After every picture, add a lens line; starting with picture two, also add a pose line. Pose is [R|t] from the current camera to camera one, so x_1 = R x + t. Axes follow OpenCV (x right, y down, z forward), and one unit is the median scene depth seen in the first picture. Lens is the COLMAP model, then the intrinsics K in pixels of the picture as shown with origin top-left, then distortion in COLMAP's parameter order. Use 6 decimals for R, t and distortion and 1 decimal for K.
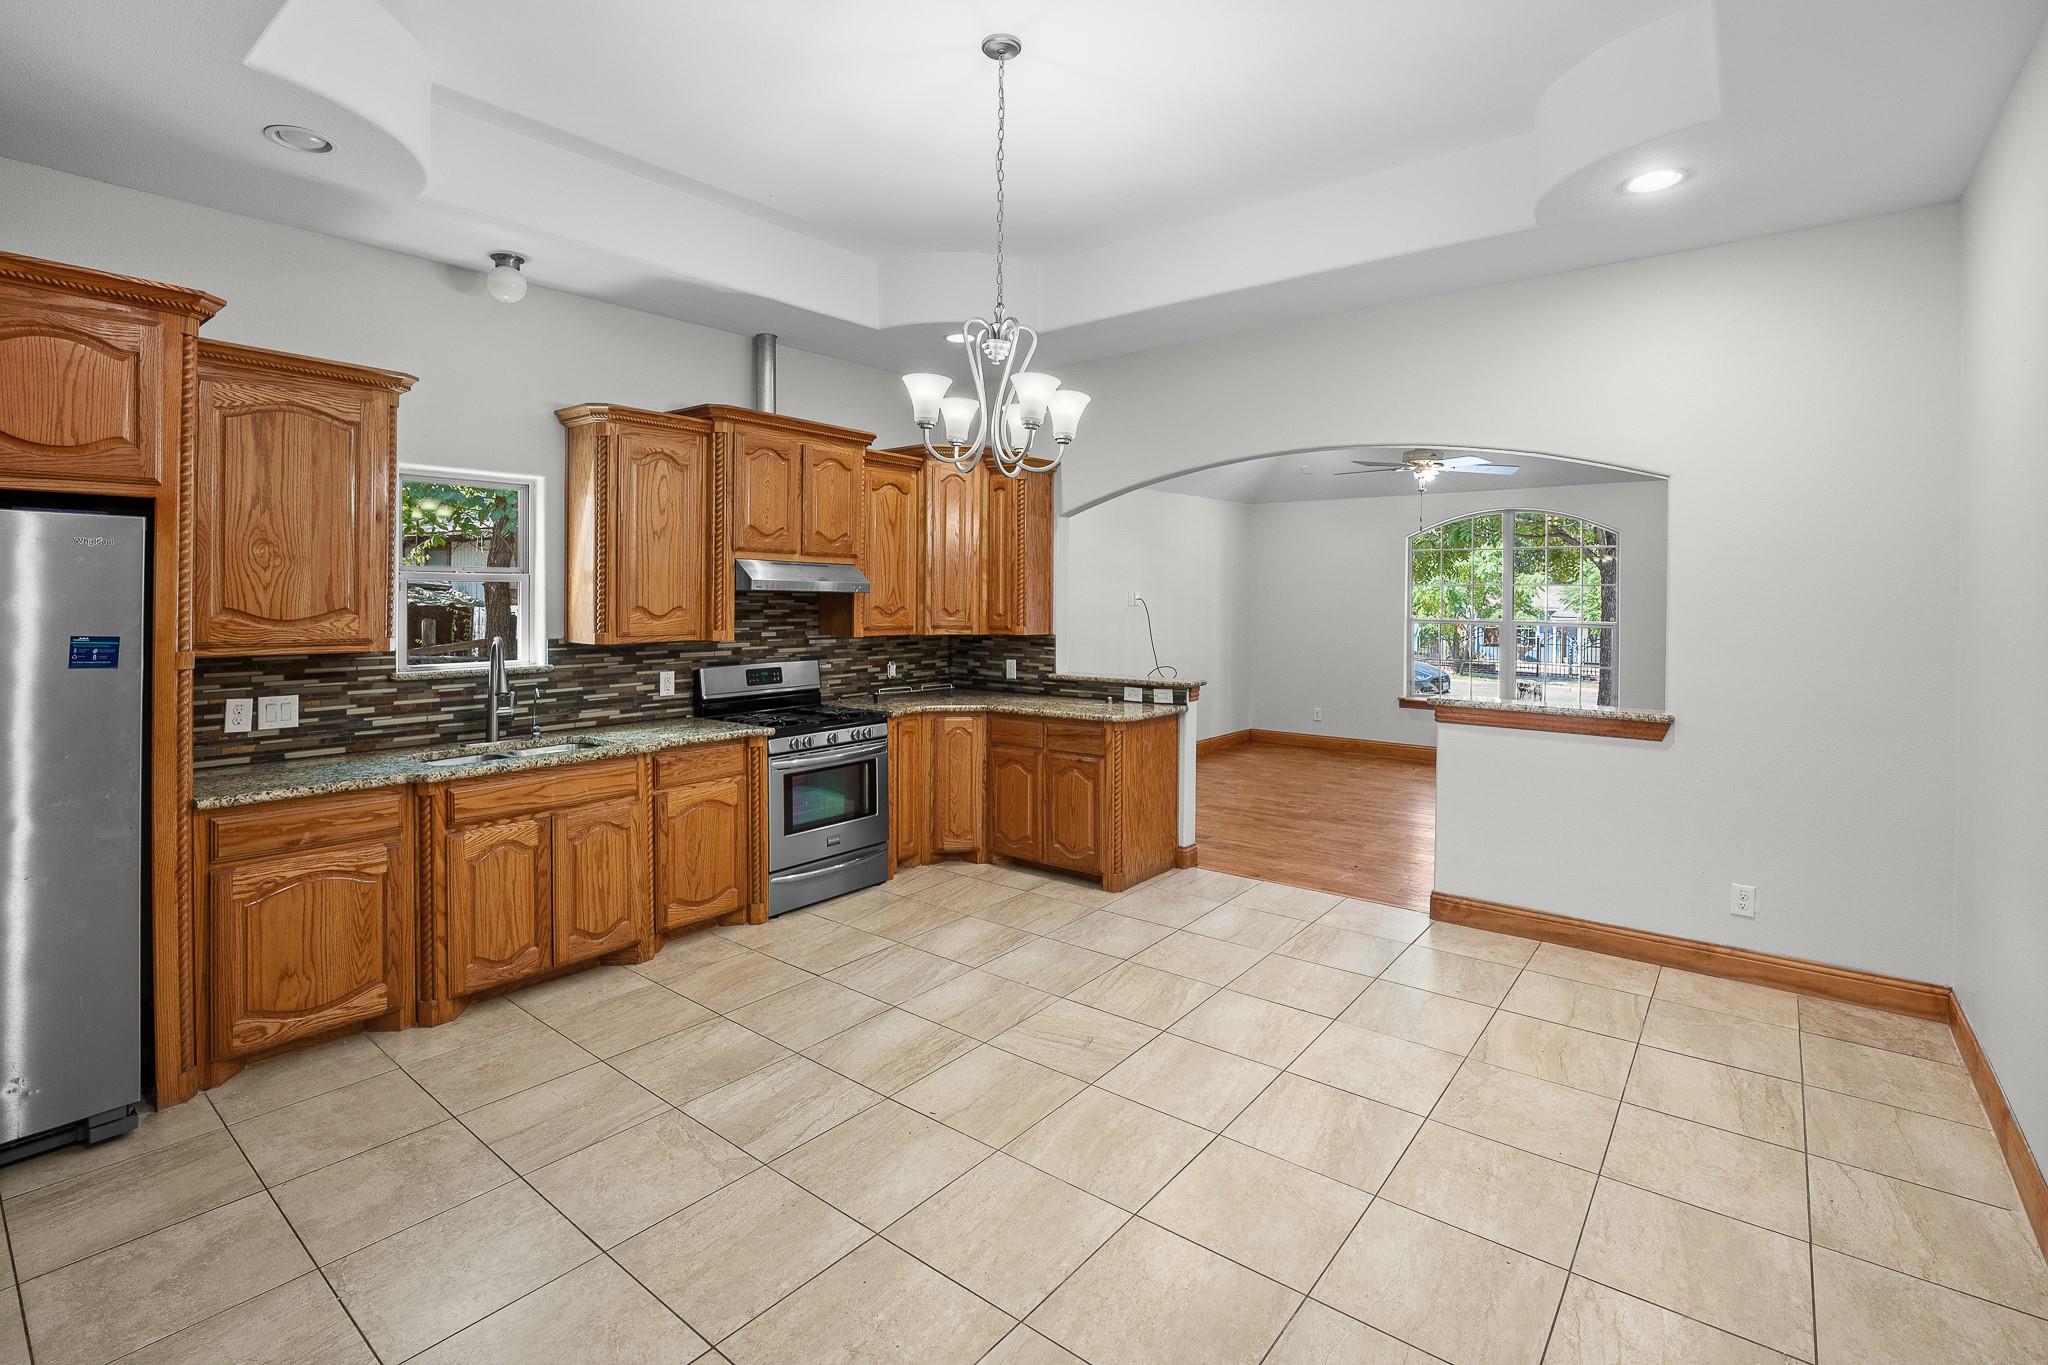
lens RADIAL K [[949.5, 0, 1023.6], [0, 949.5, 590.4], [0, 0, 1]] dist [-0.003854, -0.000840]
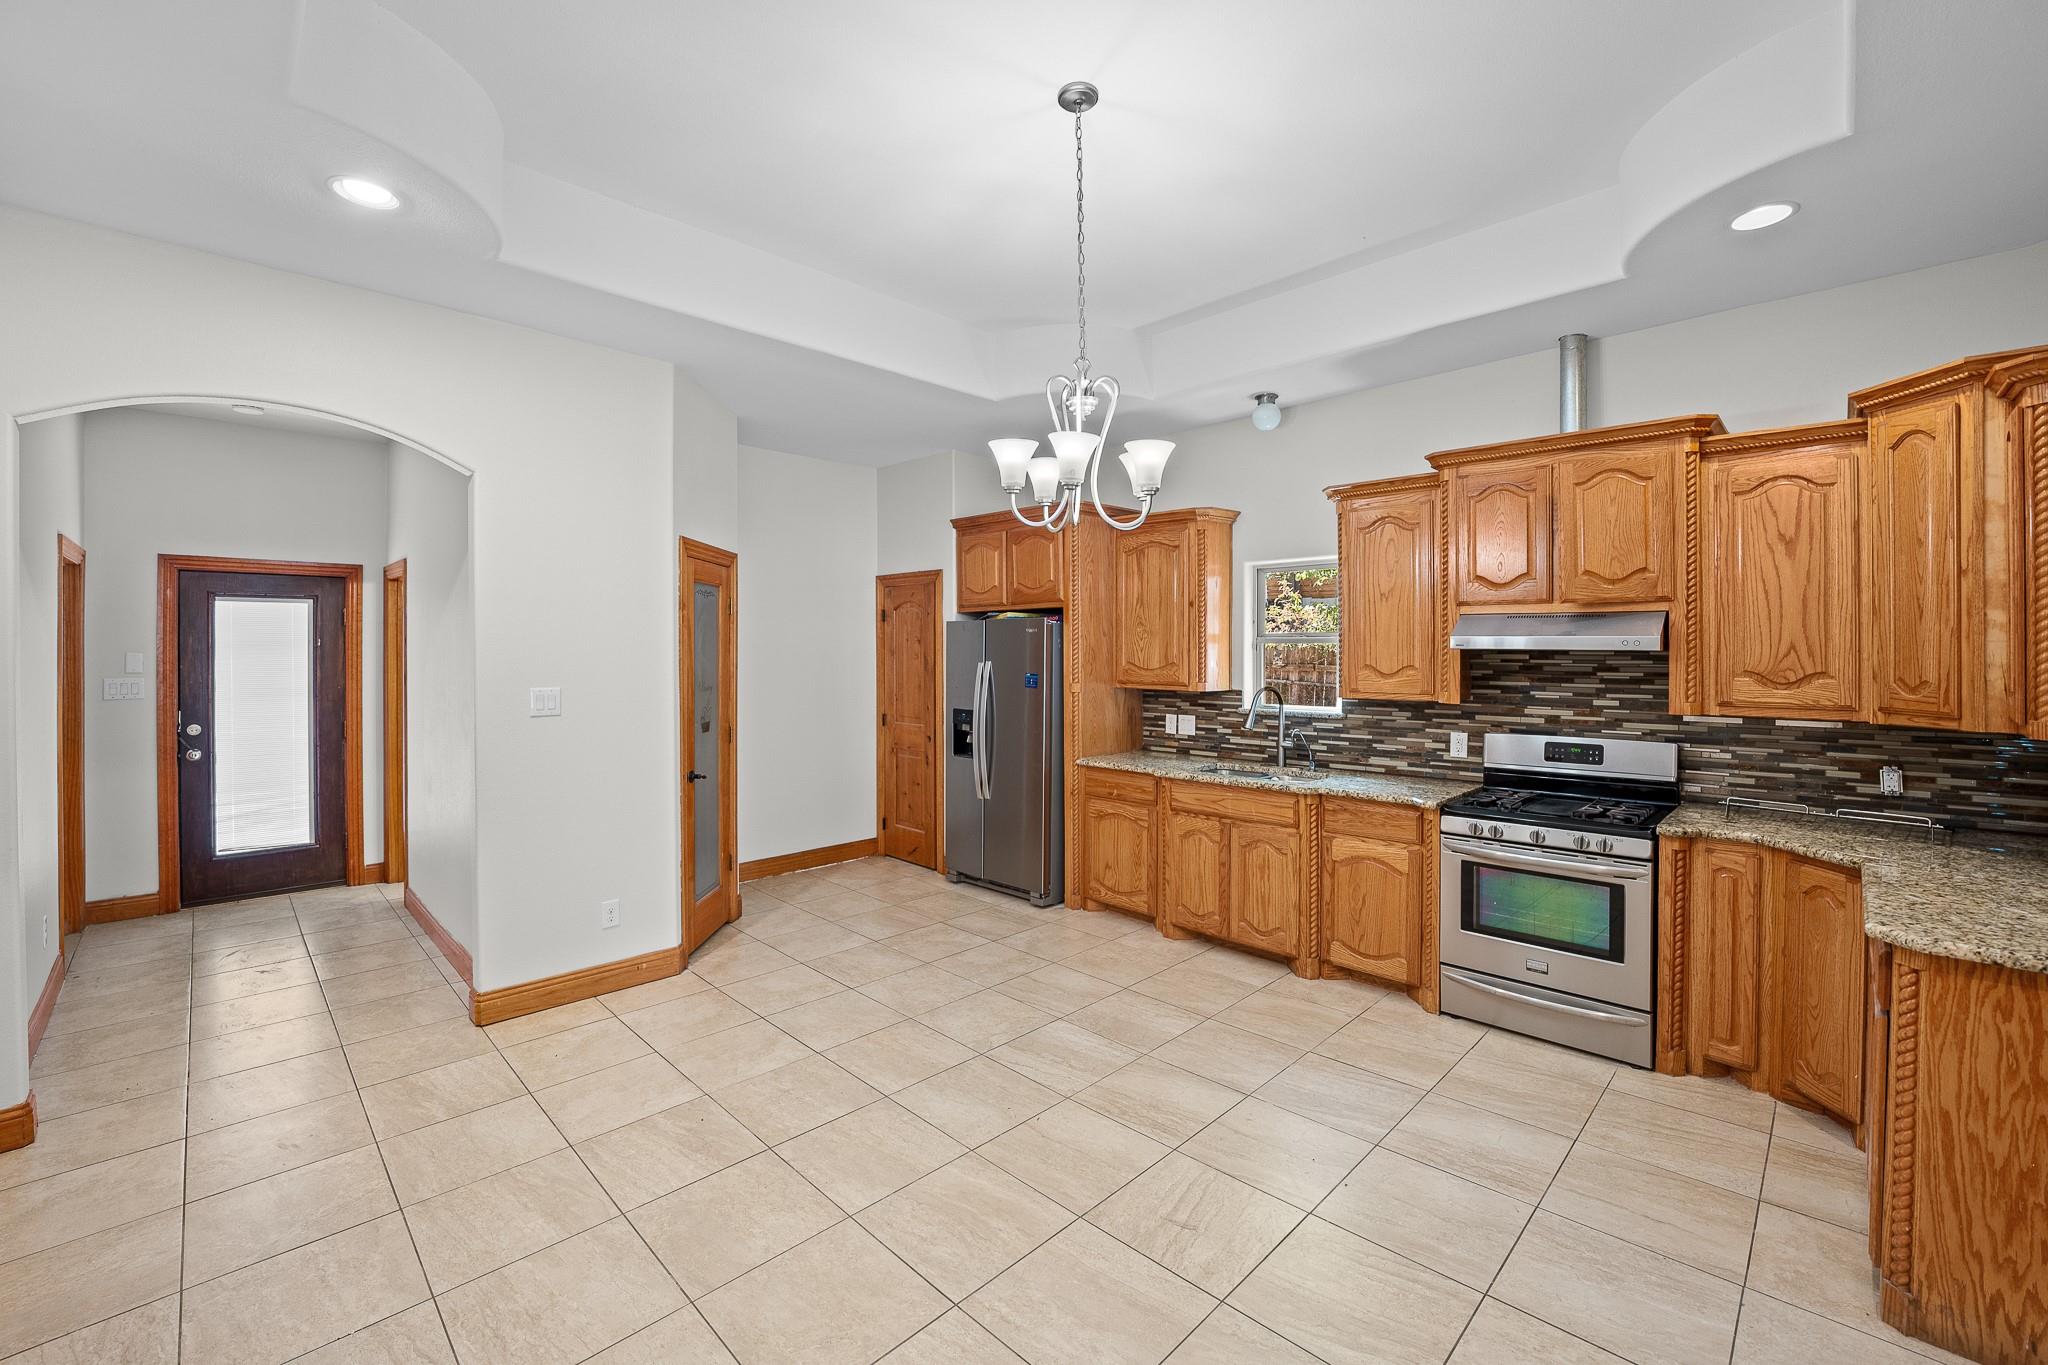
lens RADIAL K [[841.9, 0, 1023.7], [0, 841.9, 655.8], [0, 0, 1]] dist [-0.014899, 0.000068]
pose [[-0.104201, 0.001697, -0.994555, 0.650821], [0.006842, 0.999976, 0.000990, 0.003678], [0.994533, -0.006701, -0.104210, 0.799926]]
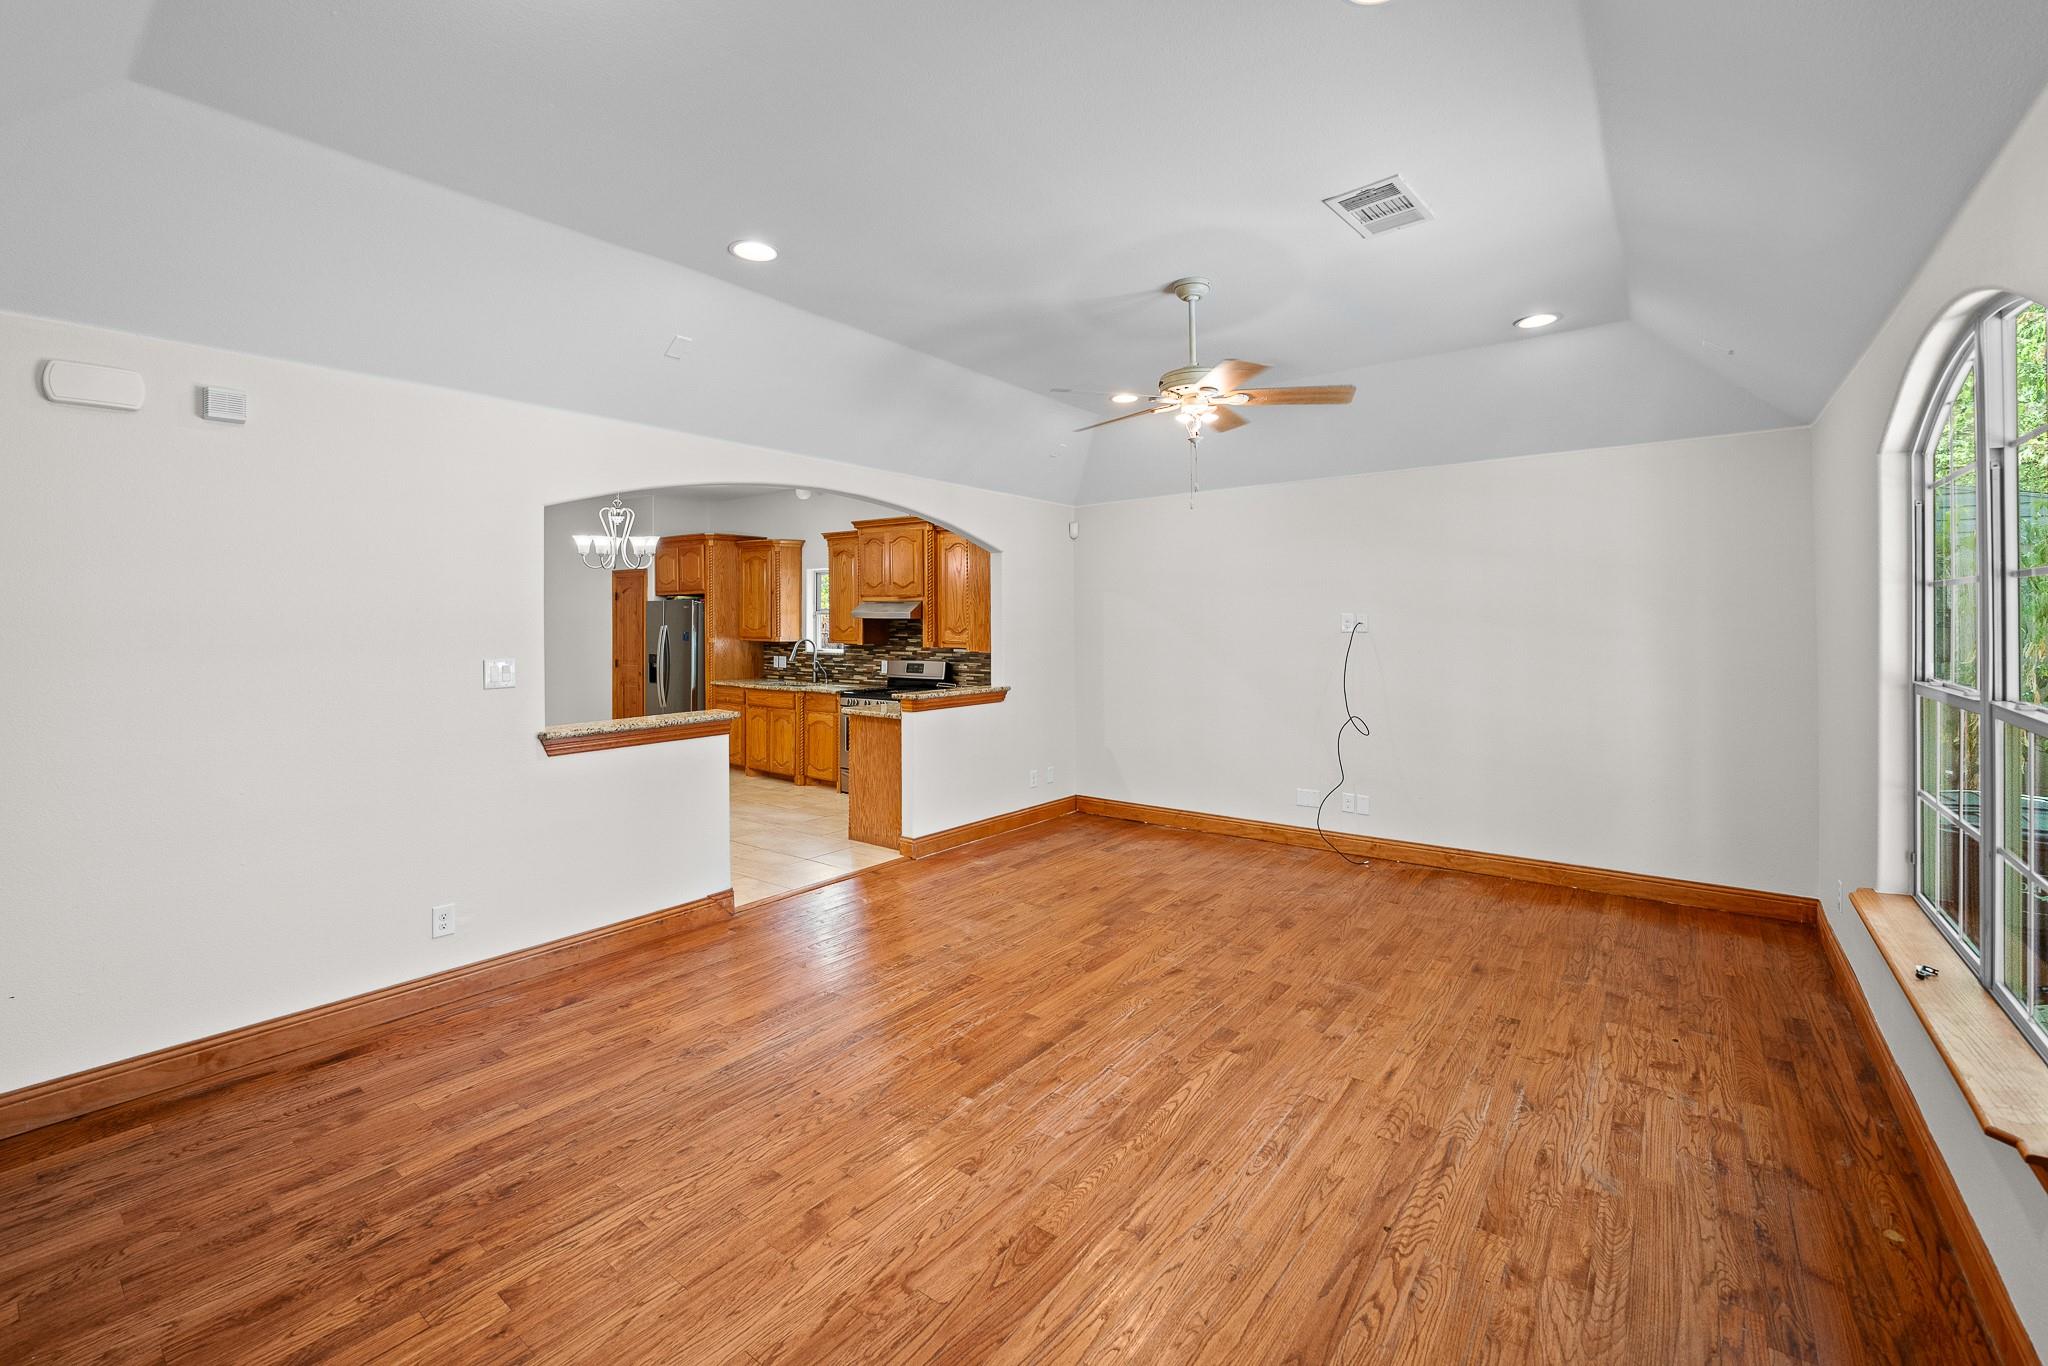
lens RADIAL K [[847.8, 0, 1023.5], [0, 847.8, 620.8], [0, 0, 1]] dist [0.000117, 0.000008]
pose [[0.021683, -0.003056, -0.999760, 1.646741], [0.006936, 0.999972, -0.002906, 0.015340], [0.999741, -0.006871, 0.021704, 1.537989]]
